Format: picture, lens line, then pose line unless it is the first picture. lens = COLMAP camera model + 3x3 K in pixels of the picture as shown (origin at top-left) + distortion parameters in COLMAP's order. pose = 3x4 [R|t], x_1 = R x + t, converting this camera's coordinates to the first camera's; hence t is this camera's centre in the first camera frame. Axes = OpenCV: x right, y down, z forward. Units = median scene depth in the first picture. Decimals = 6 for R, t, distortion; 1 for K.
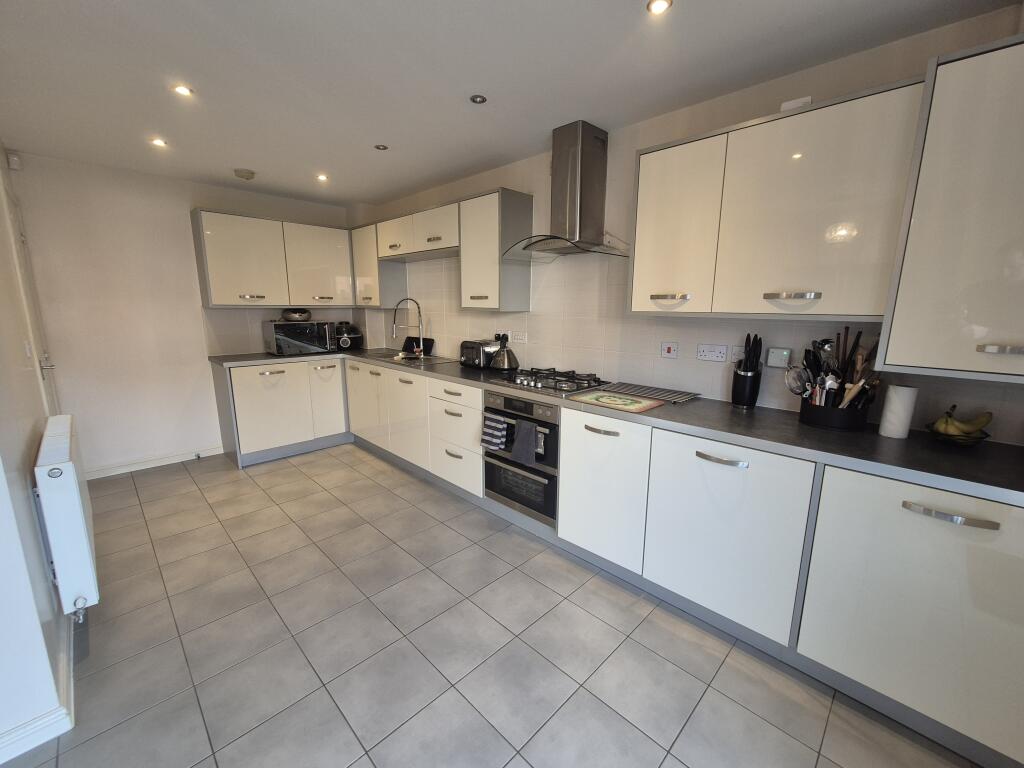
lens RADIAL K [[421.6, 0, 515.9], [0, 421.6, 387.0], [0, 0, 1]] dist [0.002194, 0.000184]
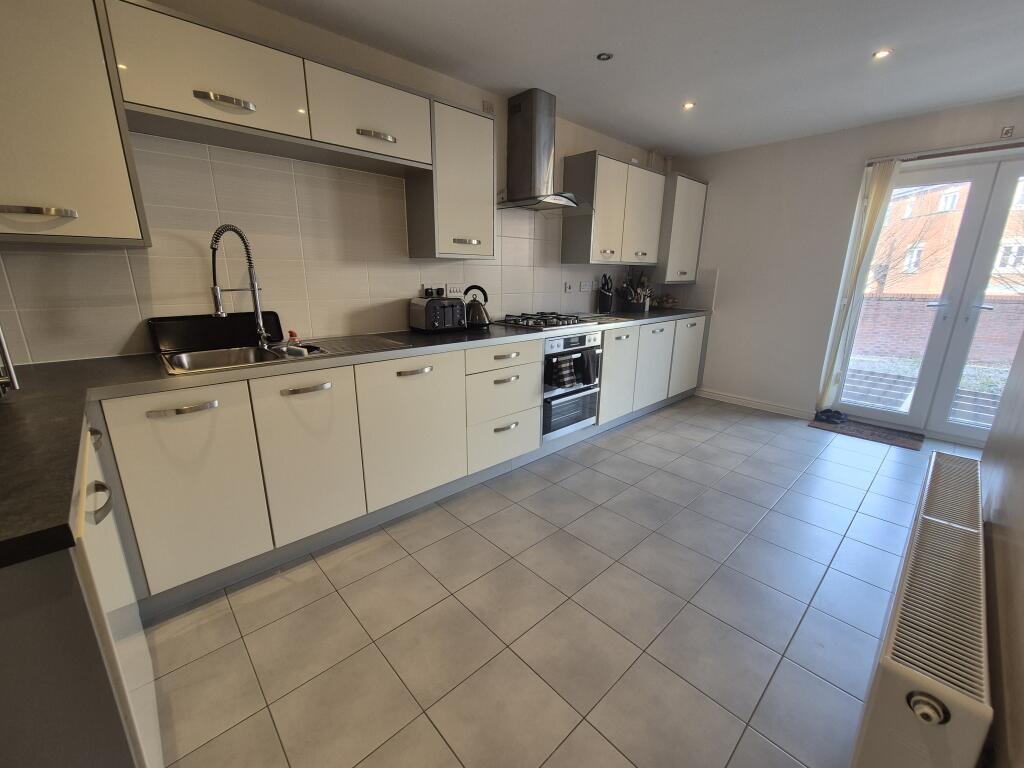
lens RADIAL K [[421.6, 0, 515.9], [0, 421.6, 387.0], [0, 0, 1]] dist [0.002194, 0.000184]
pose [[0.033583, -0.269754, 0.962343, -0.972659], [0.181687, 0.948490, 0.259531, -0.142006], [-0.982783, 0.166129, 0.080864, 0.907191]]
